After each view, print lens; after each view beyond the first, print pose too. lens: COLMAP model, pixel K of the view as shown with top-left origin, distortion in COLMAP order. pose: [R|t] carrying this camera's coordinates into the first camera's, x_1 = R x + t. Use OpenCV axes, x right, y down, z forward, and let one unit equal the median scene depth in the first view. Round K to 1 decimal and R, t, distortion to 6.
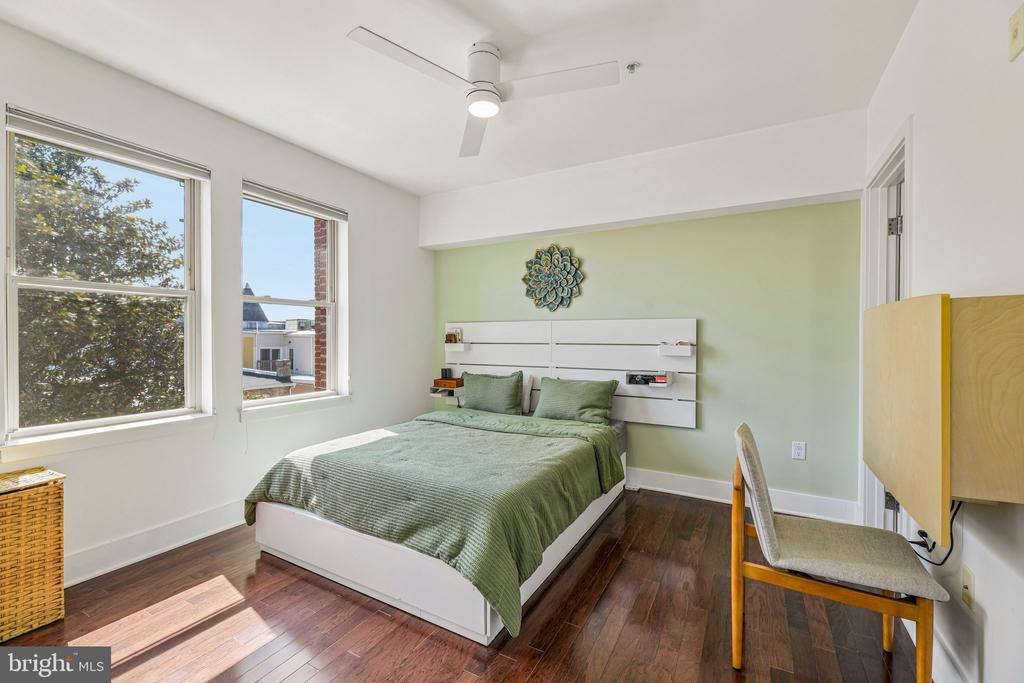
lens RADIAL K [[421.0, 0, 512.5], [0, 421.0, 335.7], [0, 0, 1]] dist [-0.000242, -0.000345]
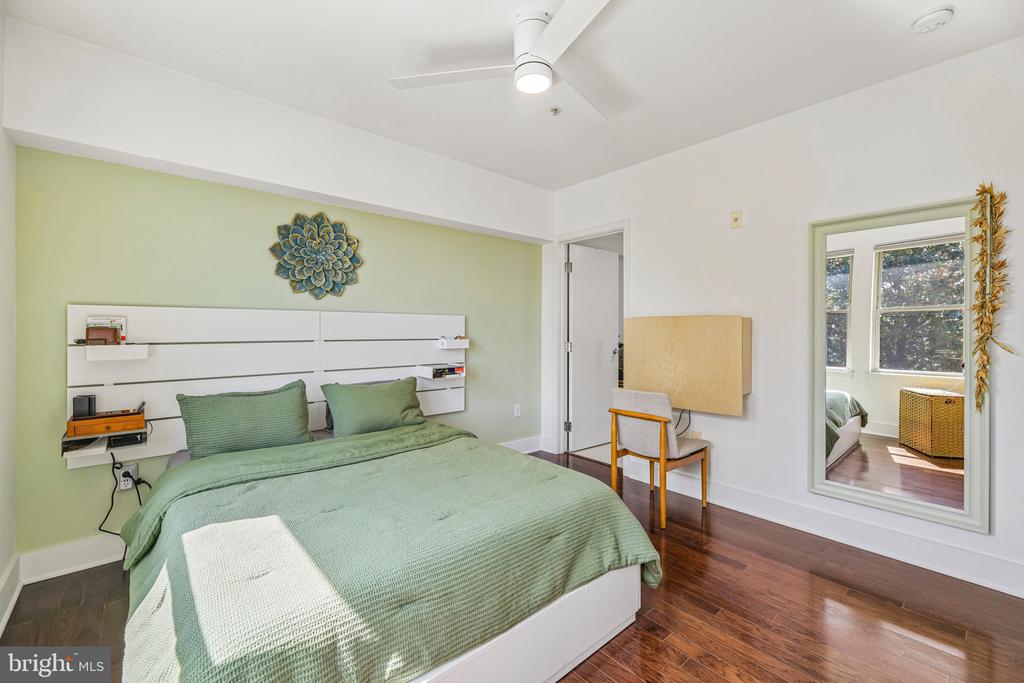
lens RADIAL K [[421.0, 0, 512.5], [0, 421.0, 335.7], [0, 0, 1]] dist [-0.000242, -0.000345]
pose [[0.348481, -0.015382, 0.937190, -0.514736], [-0.004679, 0.999824, 0.018150, -0.006180], [-0.937304, -0.010710, 0.348348, 0.401618]]
